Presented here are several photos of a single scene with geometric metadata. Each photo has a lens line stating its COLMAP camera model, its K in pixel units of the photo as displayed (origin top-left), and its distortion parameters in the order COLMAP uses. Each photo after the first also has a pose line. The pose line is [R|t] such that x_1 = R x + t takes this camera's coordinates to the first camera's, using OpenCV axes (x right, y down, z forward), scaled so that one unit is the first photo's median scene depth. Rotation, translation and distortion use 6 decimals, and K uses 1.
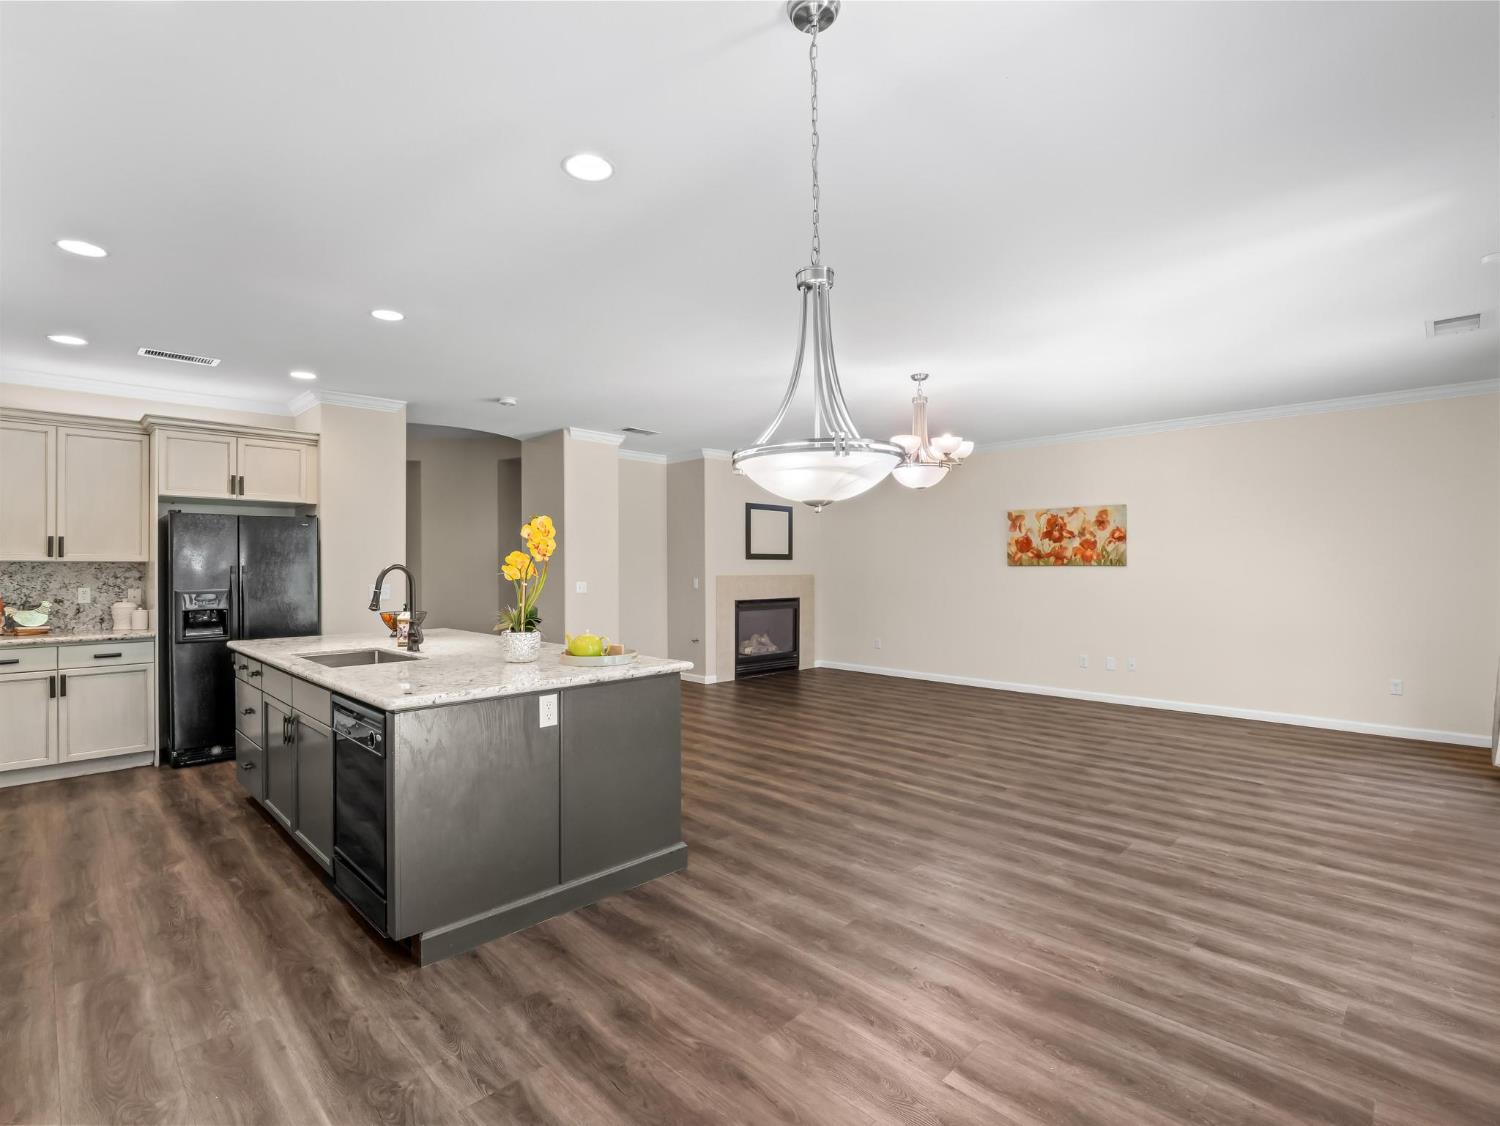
lens RADIAL K [[719.7, 0, 740.6], [0, 719.7, 565.2], [0, 0, 1]] dist [-0.014714, -0.000681]
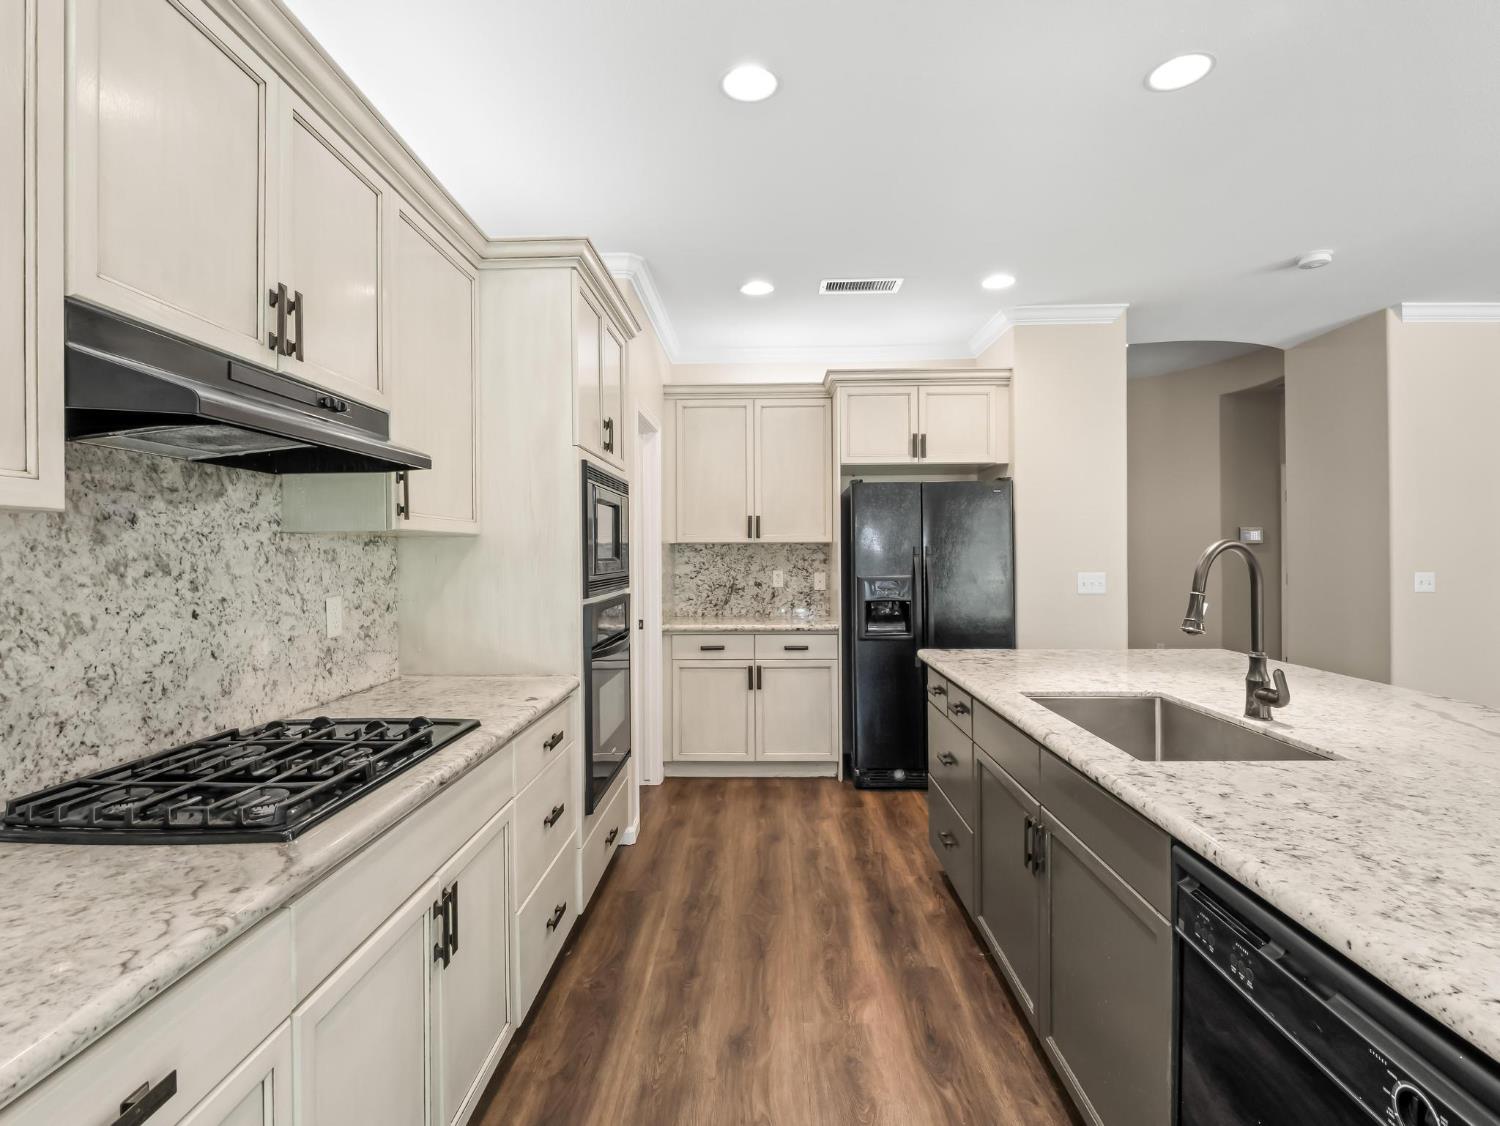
lens RADIAL K [[747.7, 0, 747.4], [0, 747.7, 551.8], [0, 0, 1]] dist [-0.003121, -0.000352]
pose [[0.691205, -0.001163, -0.722658, -0.240655], [0.006327, 0.999970, 0.004442, 0.002196], [0.722631, -0.007643, 0.691192, 0.291056]]
